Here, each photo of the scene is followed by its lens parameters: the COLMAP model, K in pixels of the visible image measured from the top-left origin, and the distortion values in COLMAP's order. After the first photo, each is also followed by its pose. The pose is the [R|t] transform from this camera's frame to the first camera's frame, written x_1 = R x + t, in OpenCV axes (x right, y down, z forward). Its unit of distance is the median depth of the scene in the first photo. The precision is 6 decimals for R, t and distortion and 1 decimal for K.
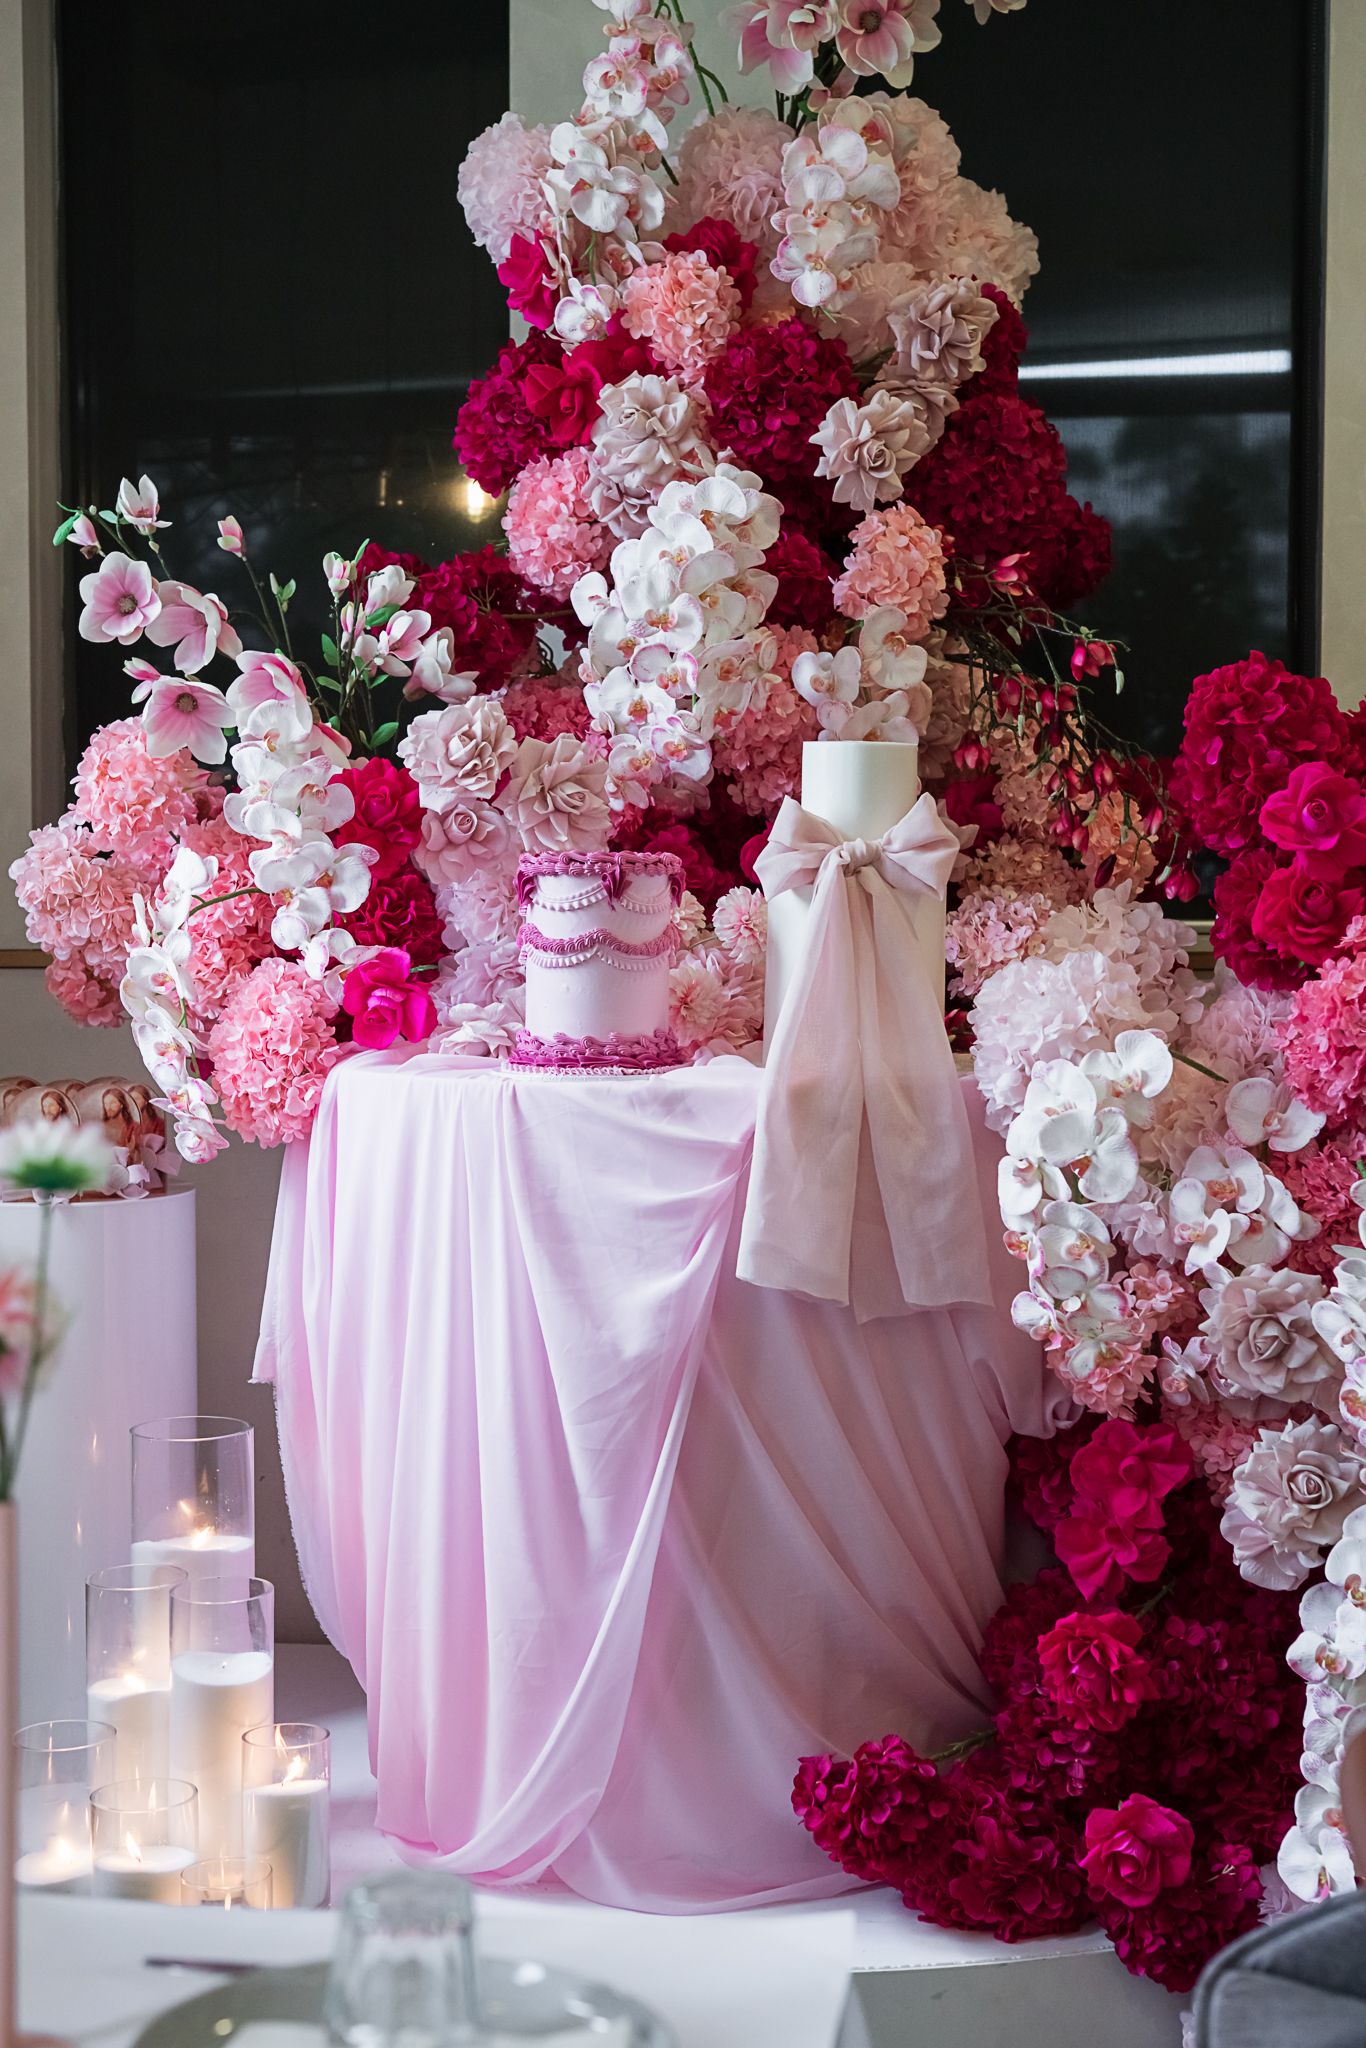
lens RADIAL K [[3013.1, 0, 683.0], [0, 3013.1, 1024.0], [0, 0, 1]] dist [-0.000727, -0.024254]
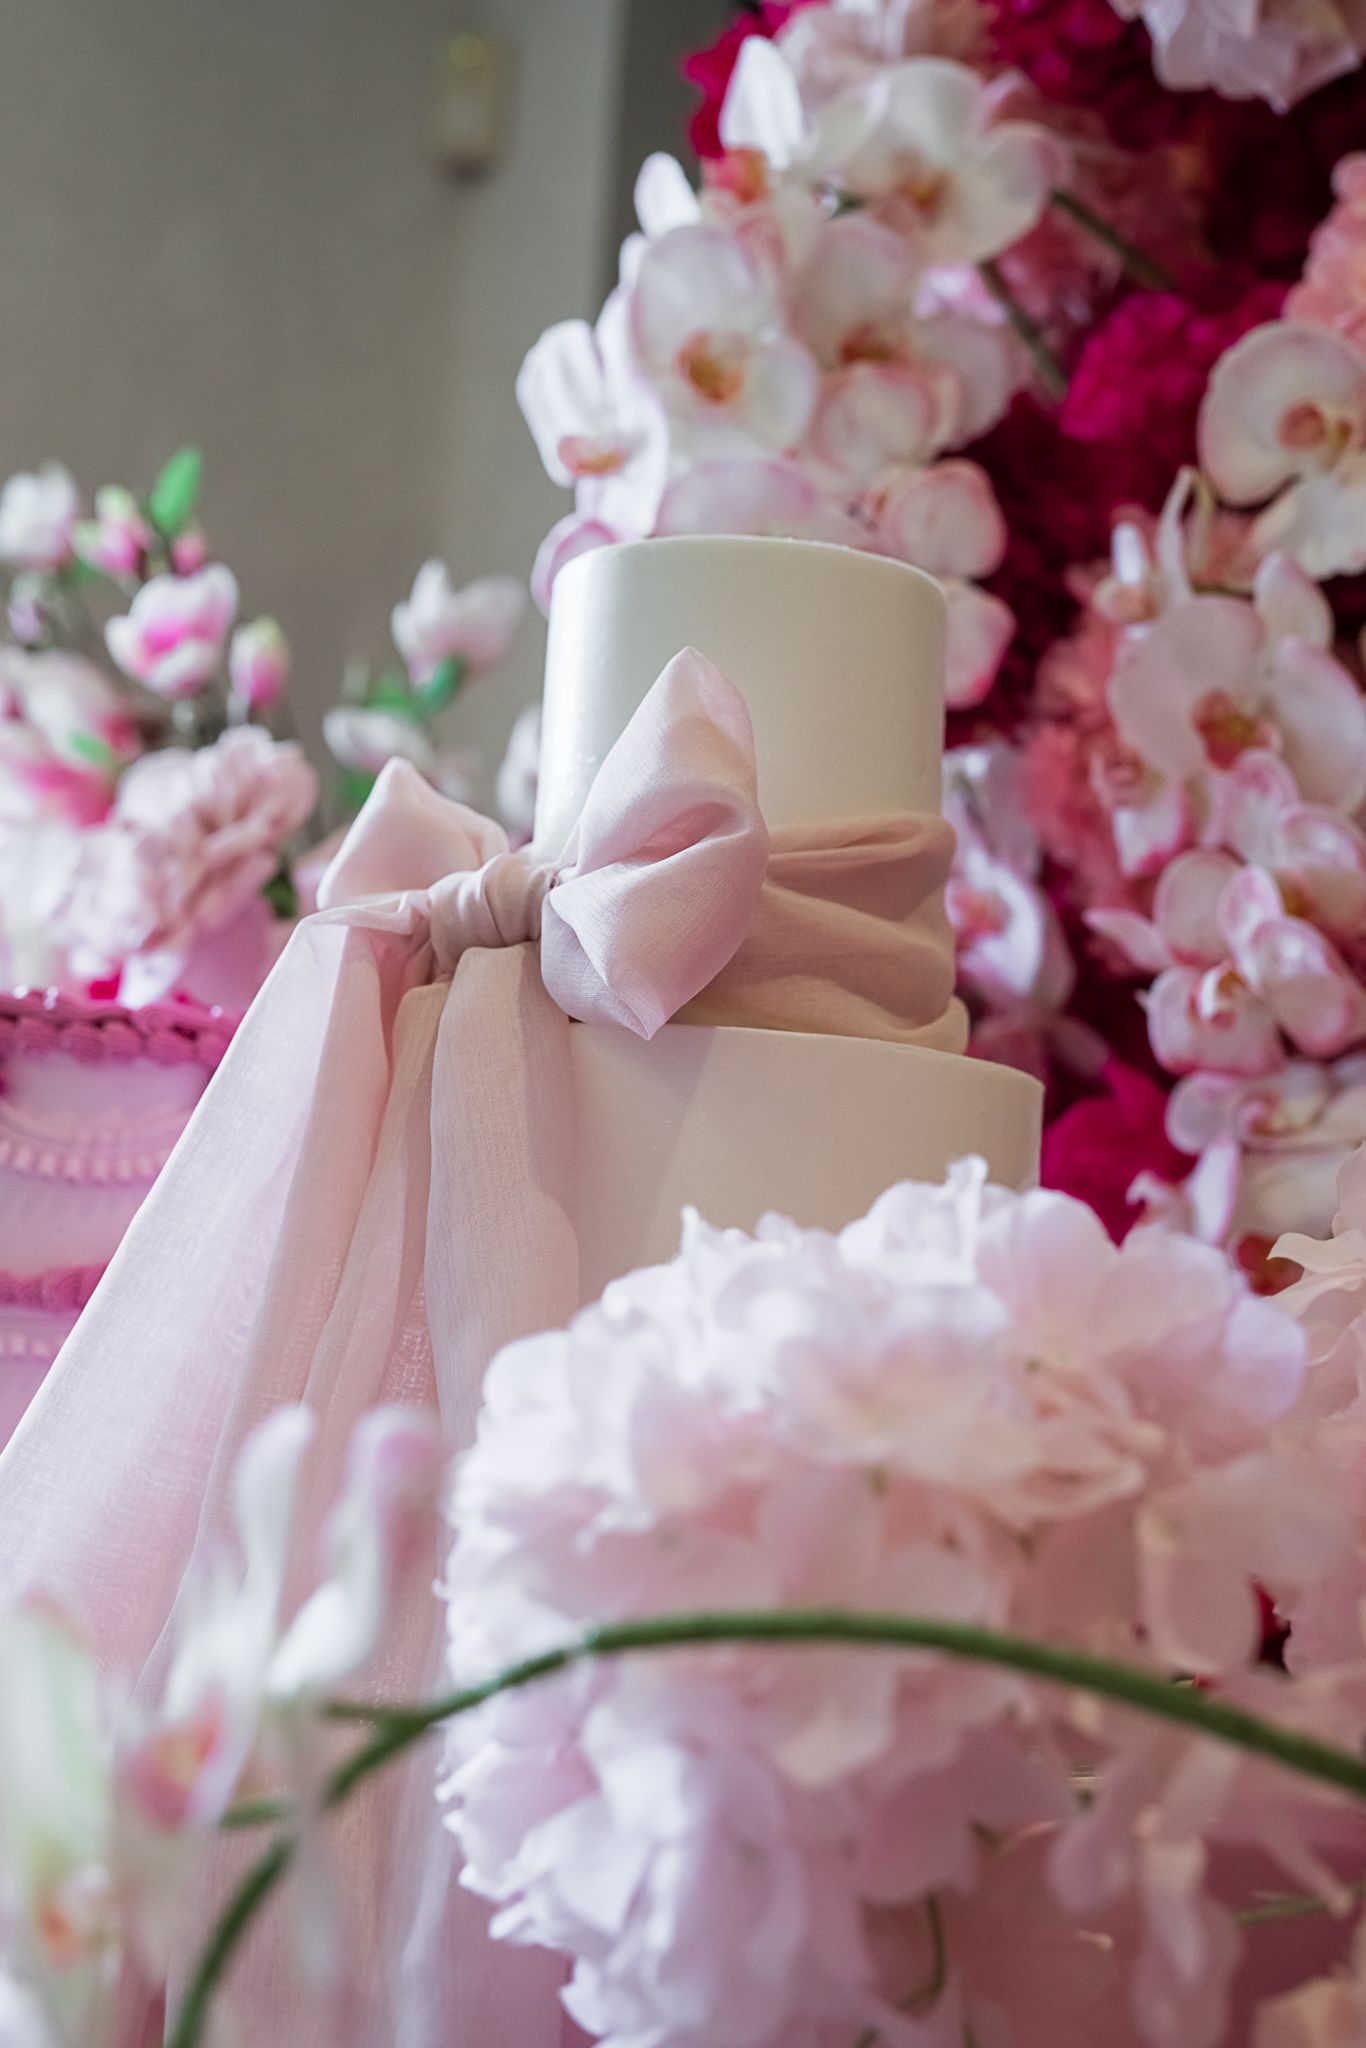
lens RADIAL K [[3013.1, 0, 683.0], [0, 3013.1, 1024.0], [0, 0, 1]] dist [-0.000727, -0.024254]
pose [[0.732338, -0.090226, -0.674937, 0.233698], [-0.097964, 0.966912, -0.235552, 0.014771], [0.673858, 0.238624, 0.699267, 0.760235]]
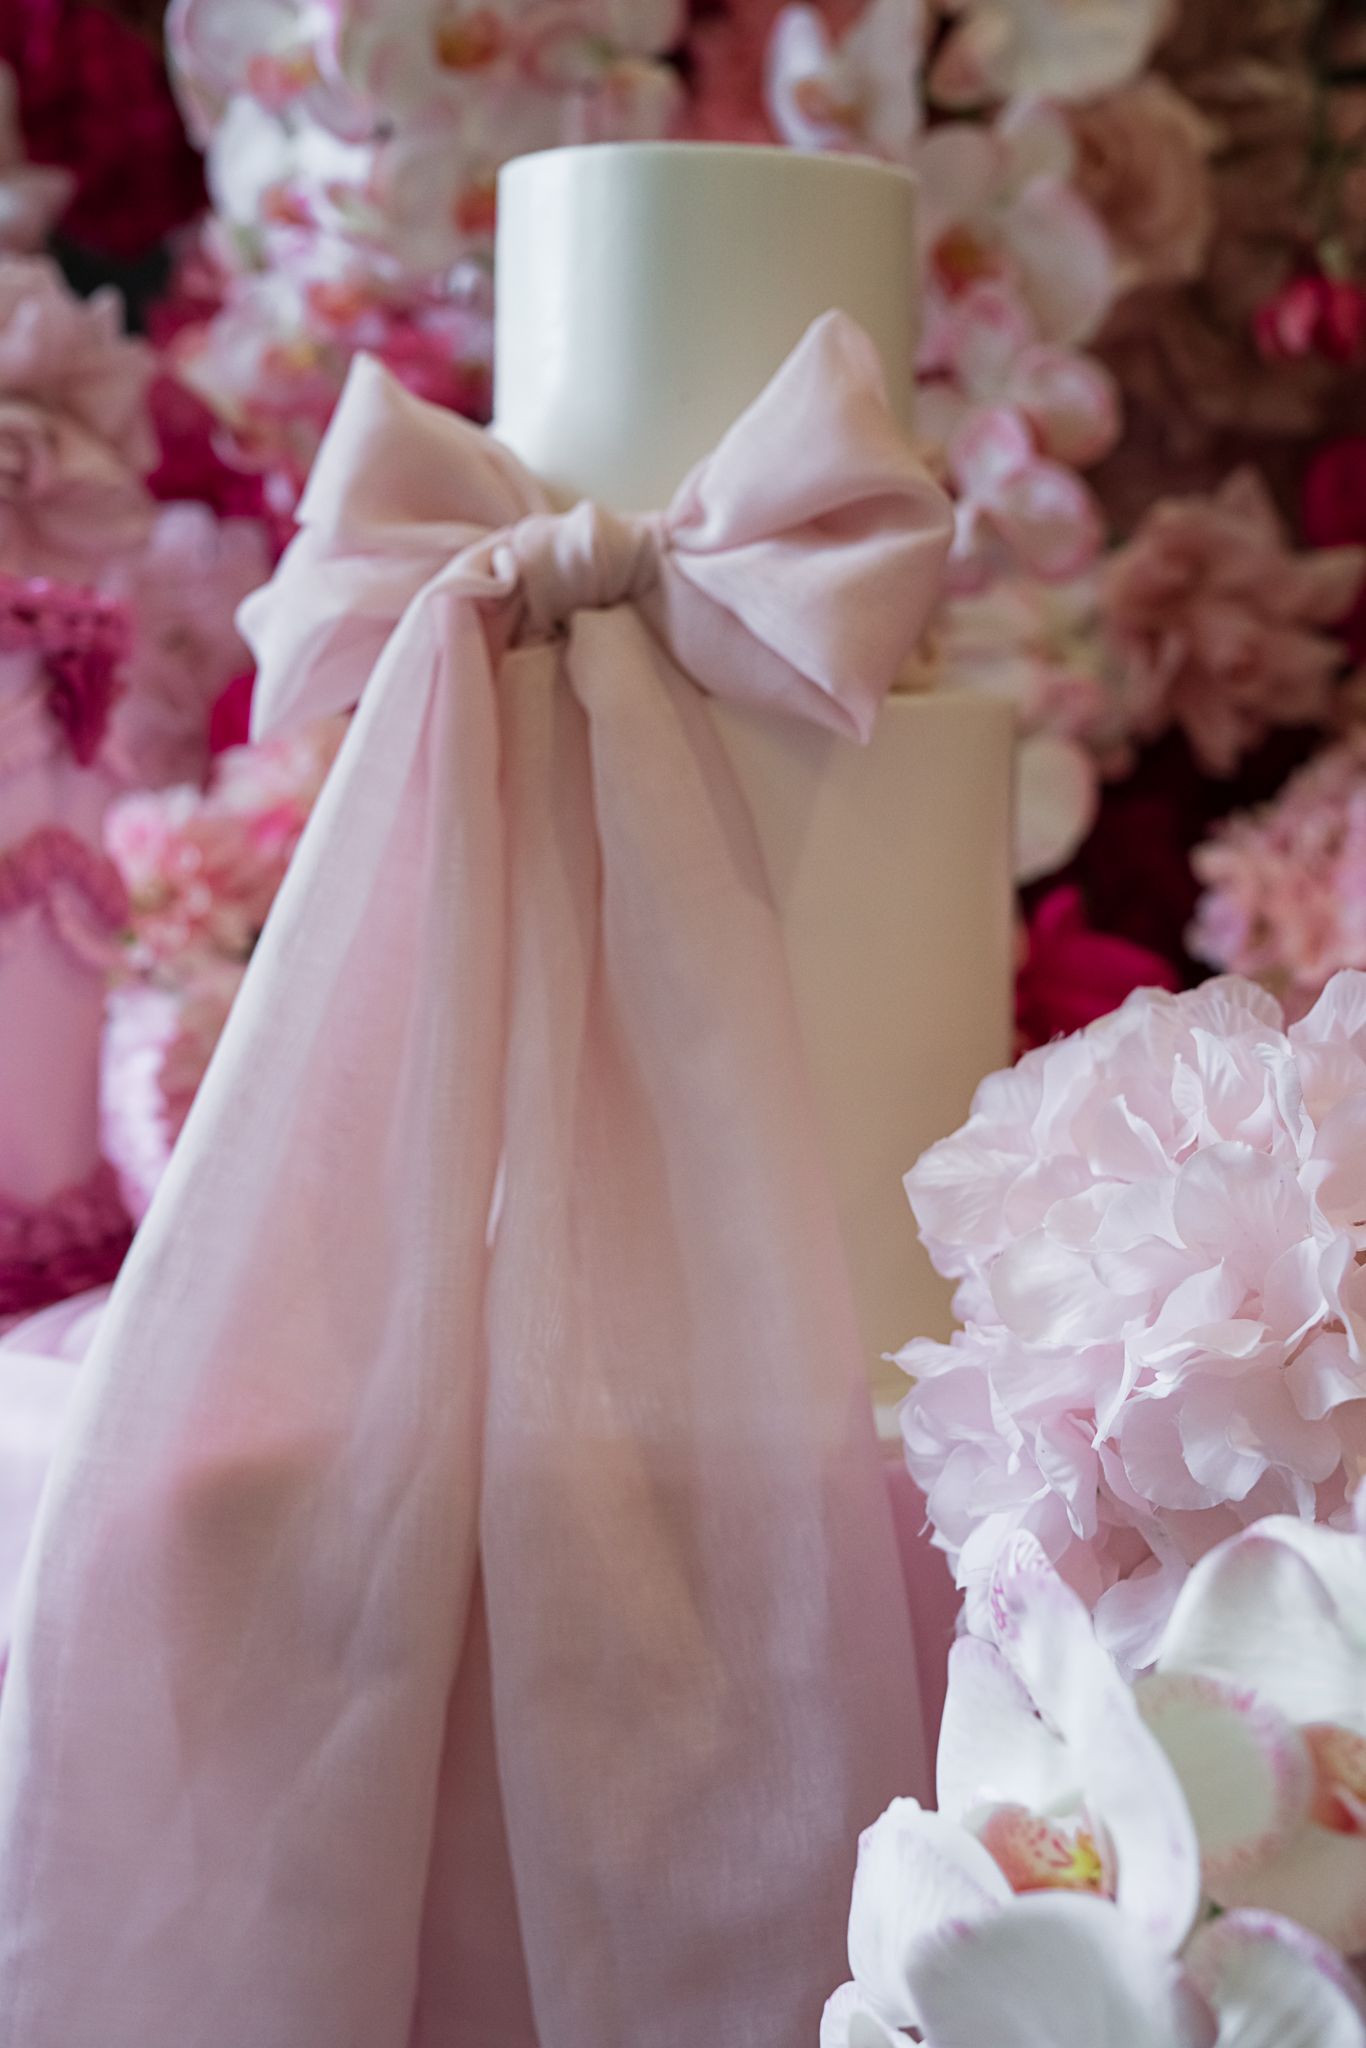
lens RADIAL K [[3013.1, 0, 683.0], [0, 3013.1, 1024.0], [0, 0, 1]] dist [-0.000727, -0.024254]
pose [[0.954684, 0.032592, -0.295833, 0.133355], [-0.025528, 0.999290, 0.027709, -0.022308], [0.296526, -0.018901, 0.954838, 0.696145]]
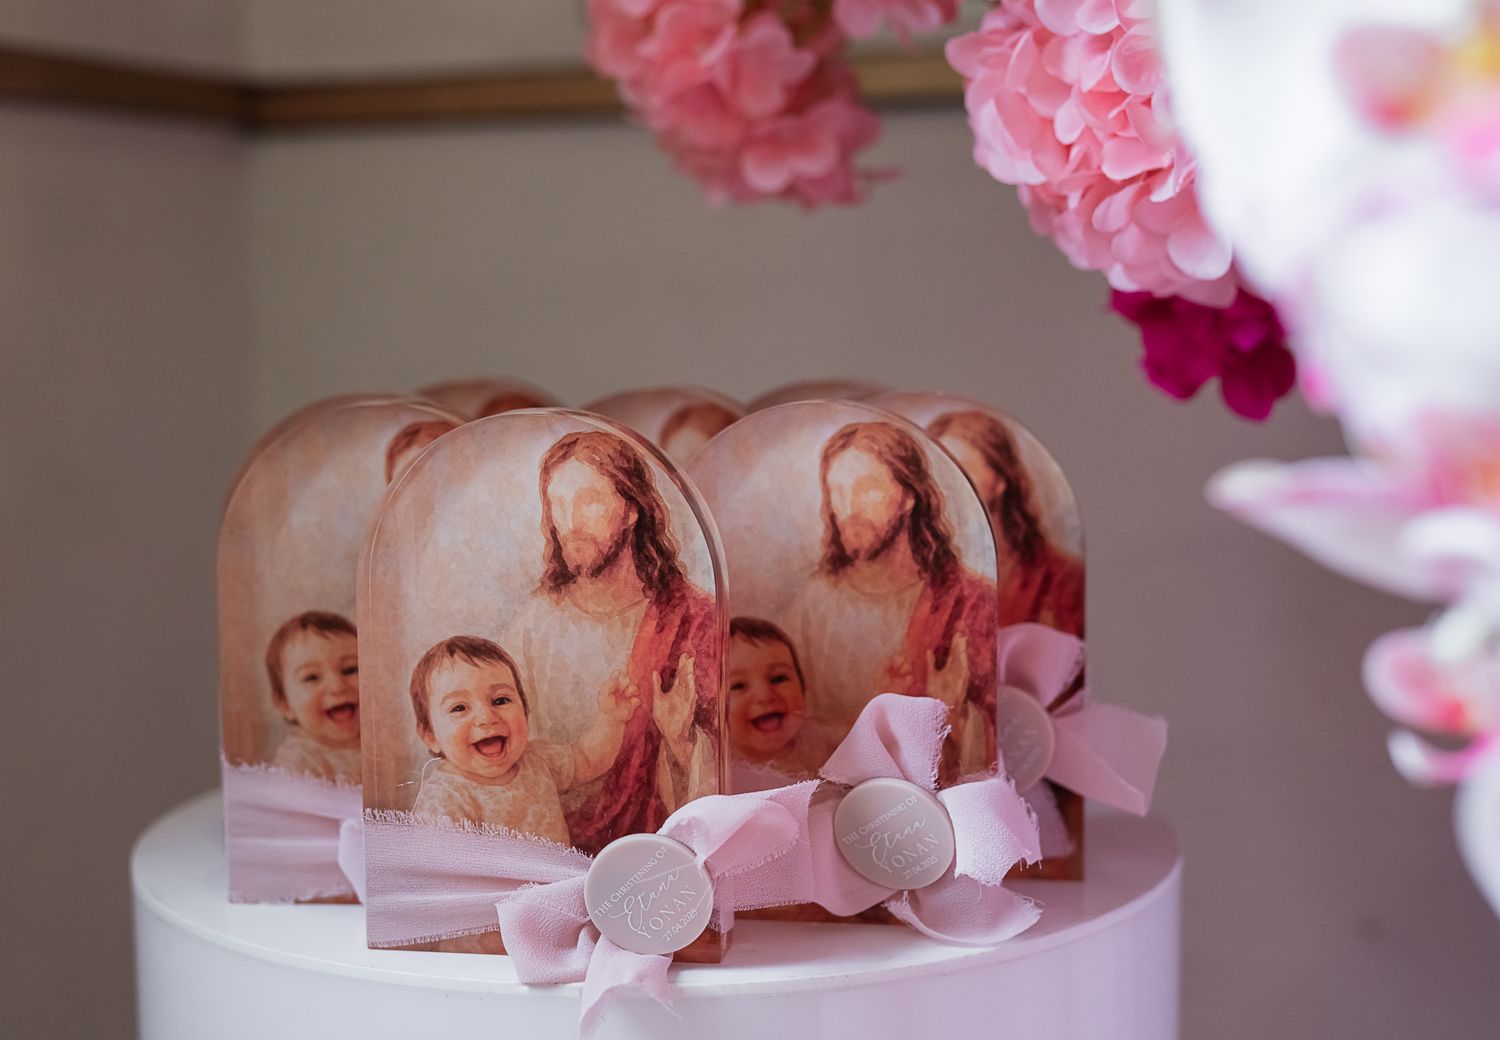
lens RADIAL K [[2221.5, 0, 750.0], [0, 2221.5, 520.0], [0, 0, 1]] dist [0.002693, 0.001391]
pose [[0.985650, 0.014579, -0.168169, -0.184219], [-0.005267, 0.998435, 0.055684, 0.021168], [0.168718, -0.053999, 0.984184, 0.906758]]
